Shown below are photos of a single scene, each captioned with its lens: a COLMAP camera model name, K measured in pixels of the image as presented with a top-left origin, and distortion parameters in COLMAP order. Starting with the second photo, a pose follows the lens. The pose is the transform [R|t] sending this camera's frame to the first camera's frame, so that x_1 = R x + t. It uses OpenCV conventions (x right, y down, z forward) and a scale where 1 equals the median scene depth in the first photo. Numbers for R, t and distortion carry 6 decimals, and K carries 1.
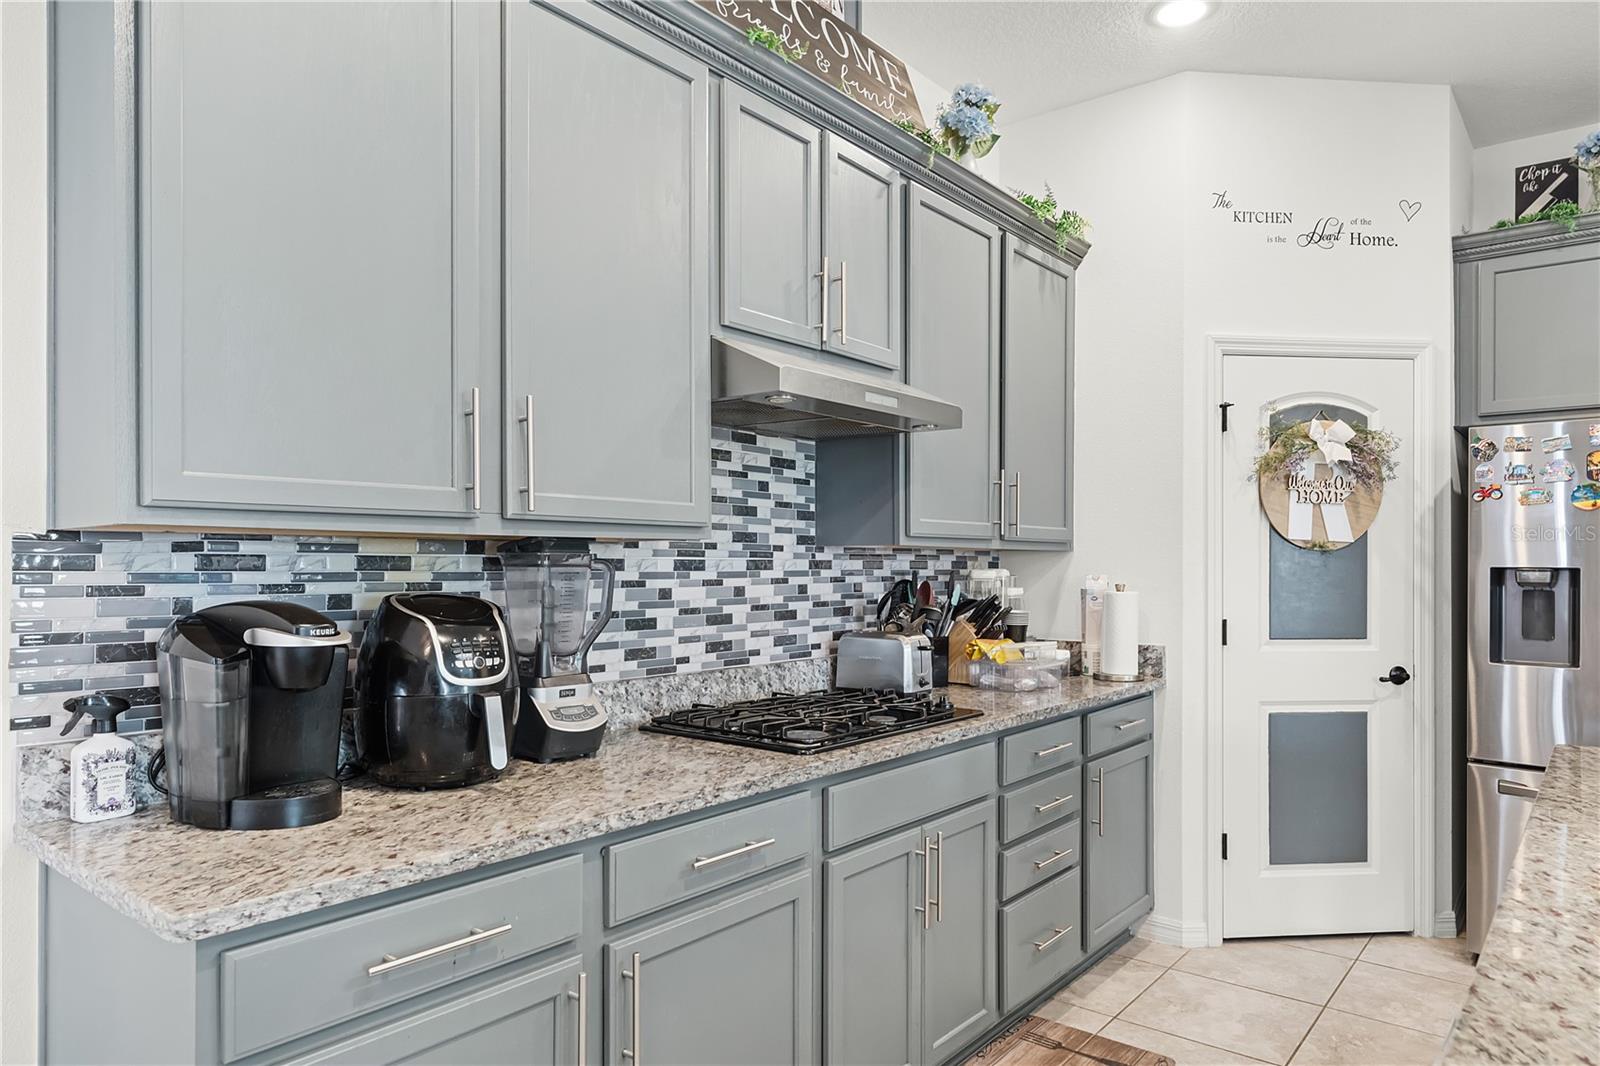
lens RADIAL K [[1001.0, 0, 800.1], [0, 1001.0, 561.2], [0, 0, 1]] dist [-0.002294, 0.002450]
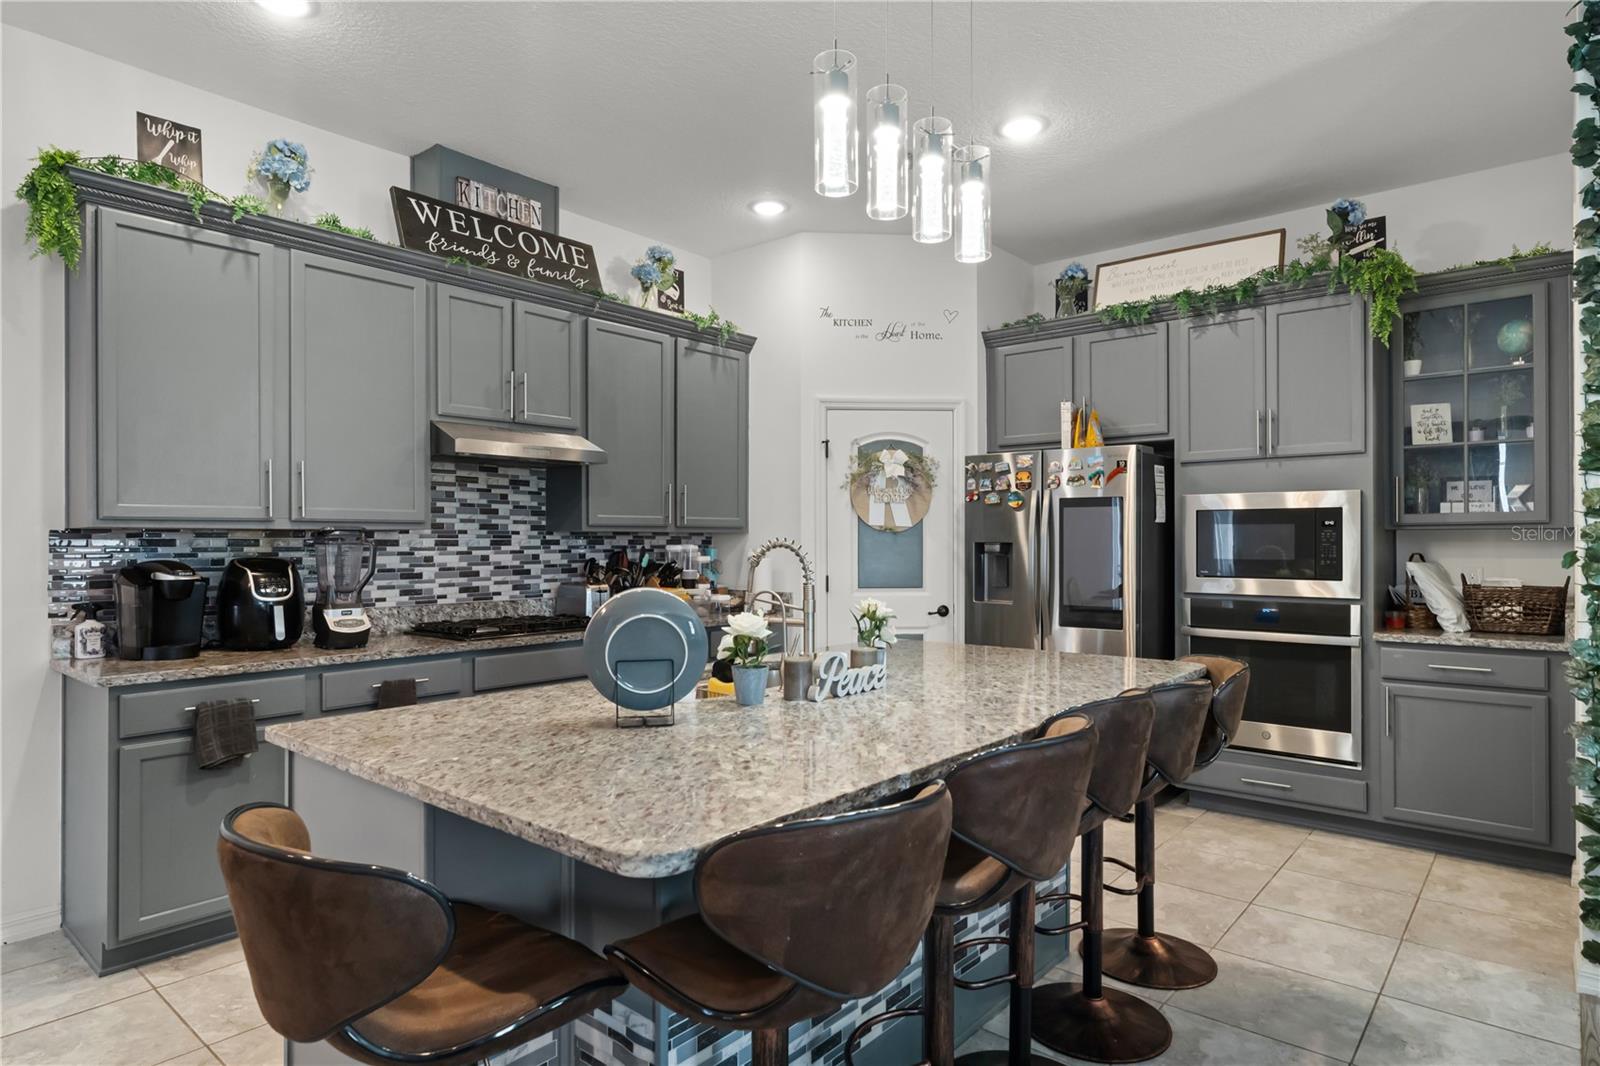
lens RADIAL K [[891.0, 0, 800.6], [0, 891.0, 536.4], [0, 0, 1]] dist [-0.000640, -0.001251]
pose [[0.999794, -0.004209, -0.019838, 0.515990], [0.004161, 0.999988, -0.002470, -0.001047], [0.019848, 0.002387, 0.999800, -0.529896]]
